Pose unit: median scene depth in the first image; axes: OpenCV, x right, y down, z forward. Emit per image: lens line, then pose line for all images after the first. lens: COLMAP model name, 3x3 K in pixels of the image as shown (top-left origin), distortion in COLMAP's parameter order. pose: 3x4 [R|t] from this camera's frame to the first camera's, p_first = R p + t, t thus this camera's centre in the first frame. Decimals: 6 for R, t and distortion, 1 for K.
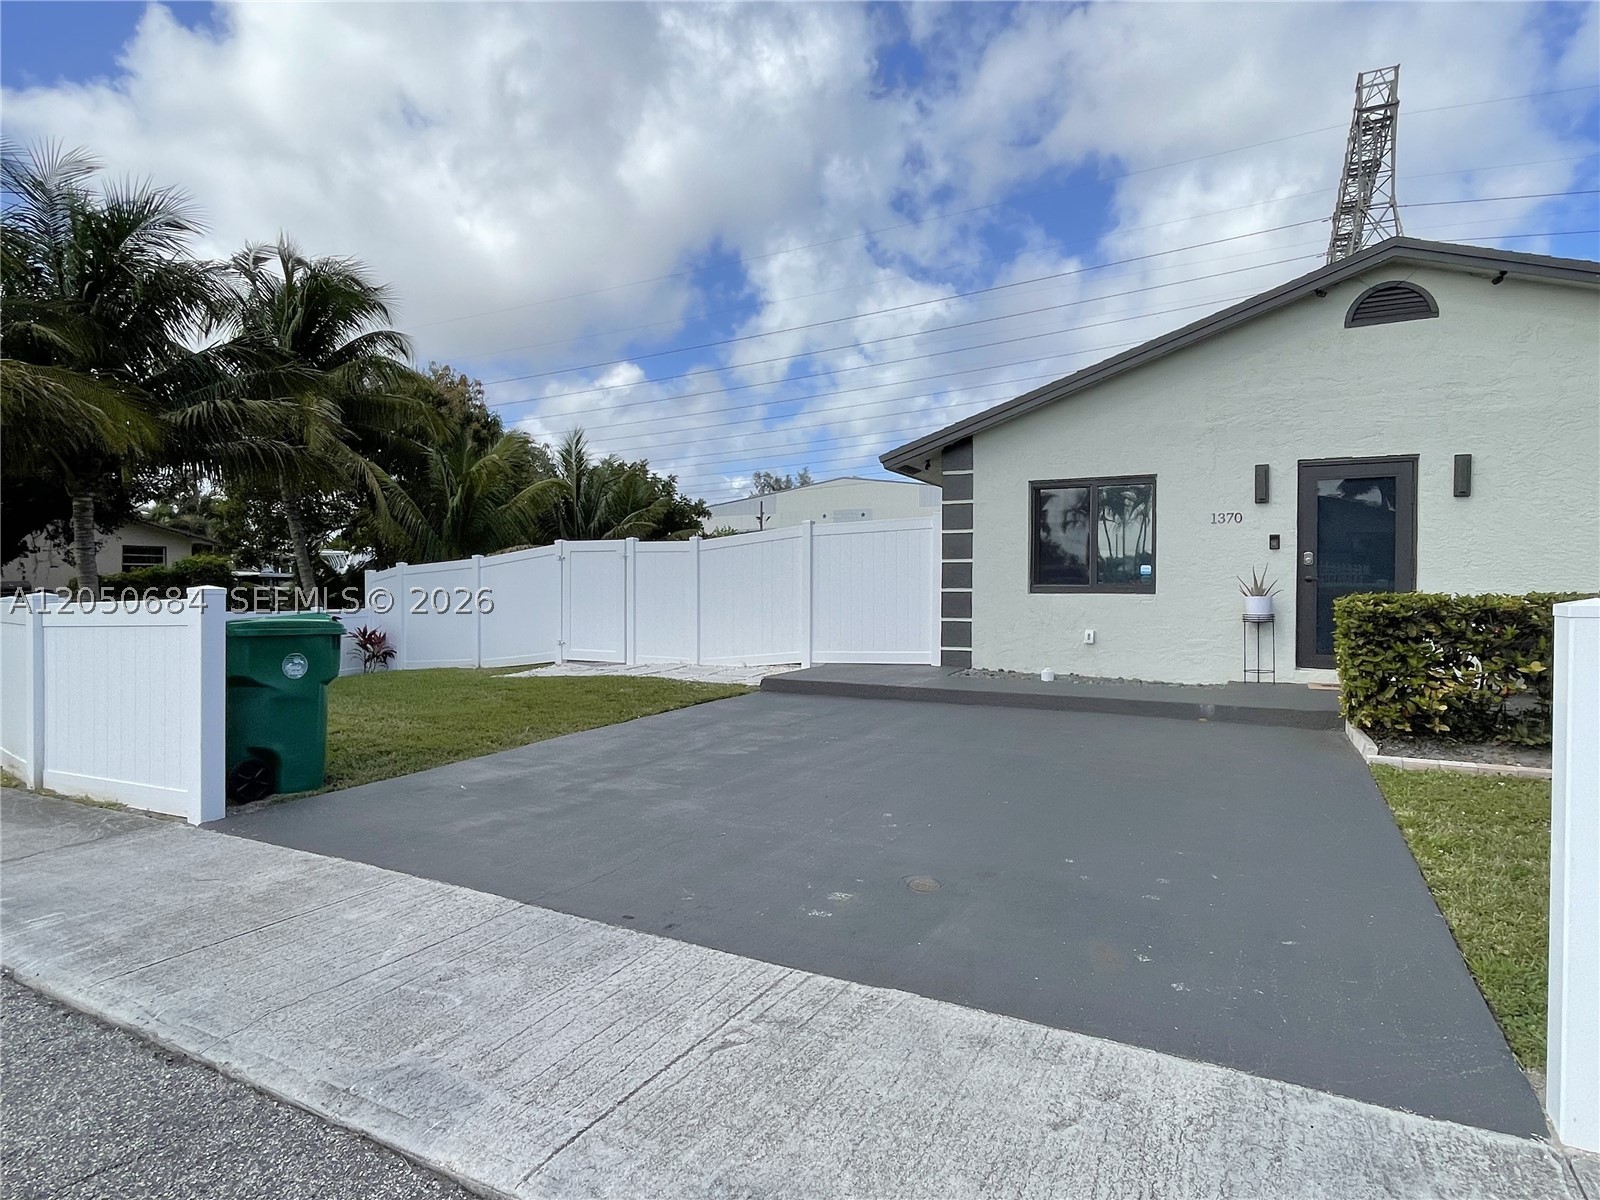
lens RADIAL K [[897.8, 0, 799.4], [0, 897.8, 591.9], [0, 0, 1]] dist [0.000680, -0.000357]
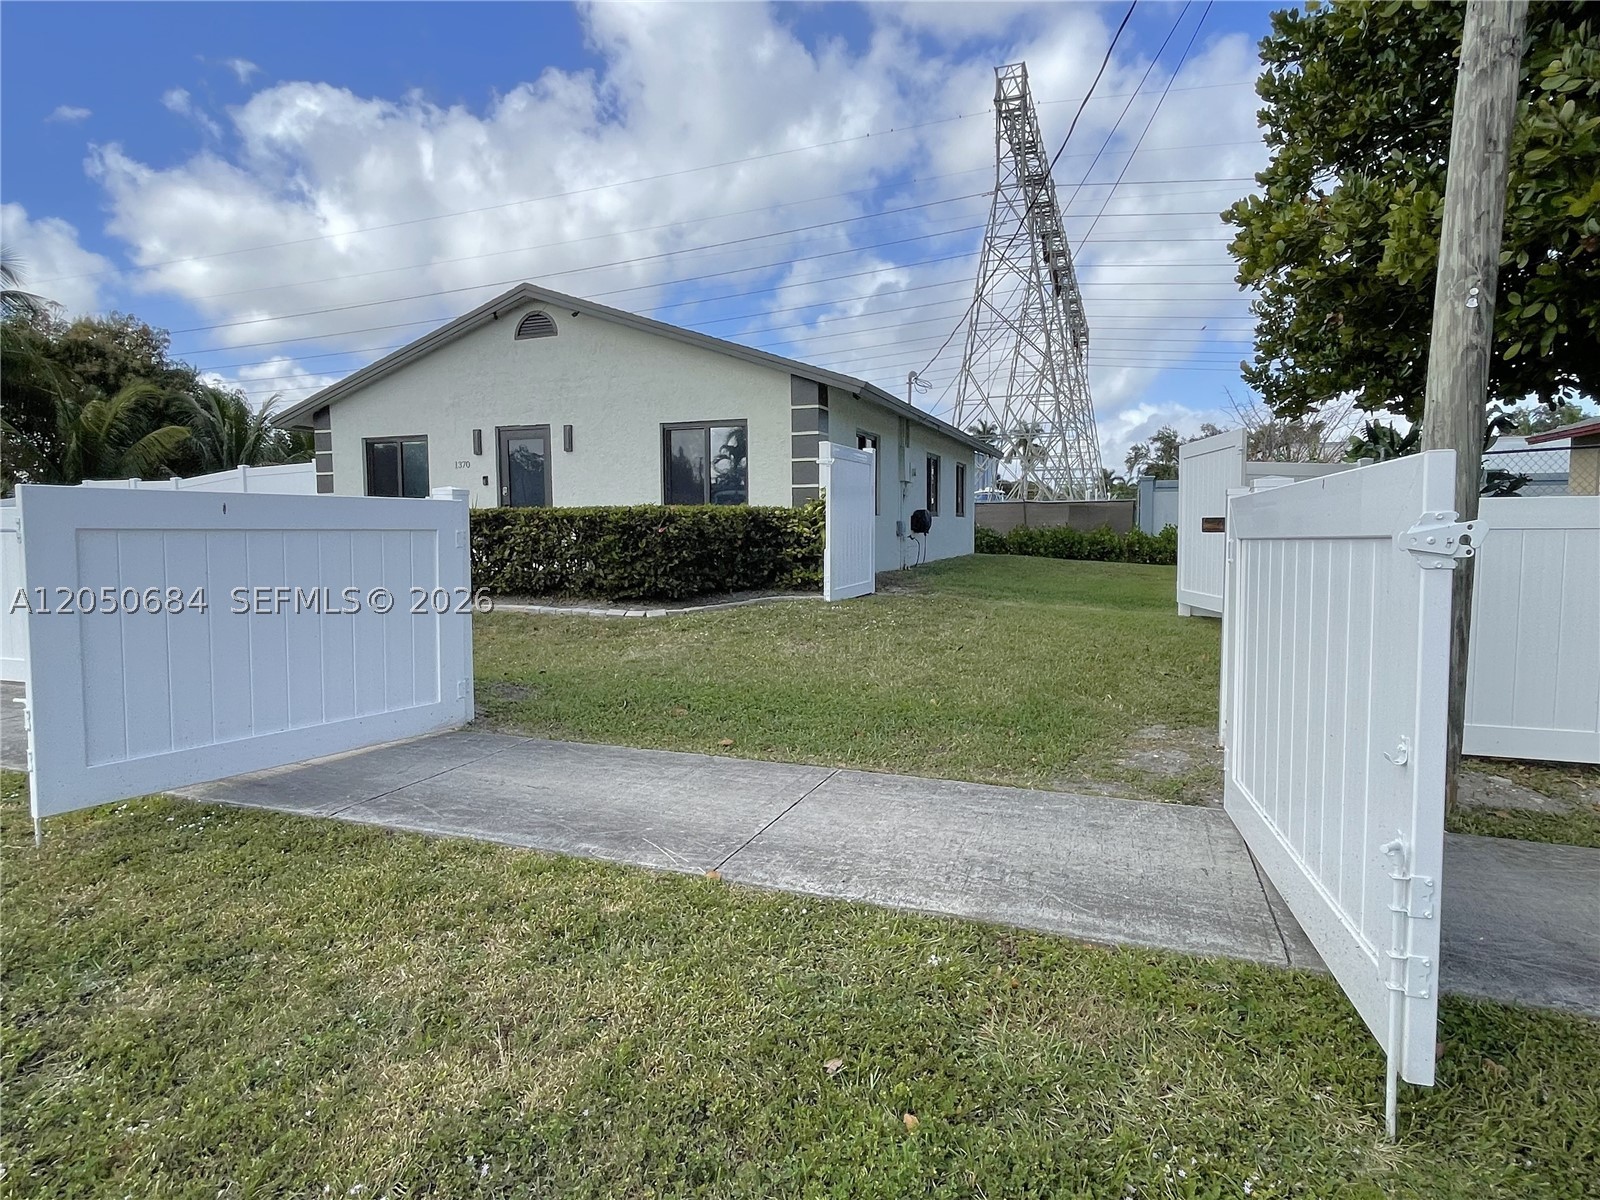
lens RADIAL K [[897.8, 0, 799.4], [0, 897.8, 591.9], [0, 0, 1]] dist [0.000680, -0.000357]
pose [[0.992235, -0.019632, 0.122817, 0.864463], [0.011041, 0.997469, 0.070238, 0.031809], [-0.123885, -0.068337, 0.989941, -0.588253]]
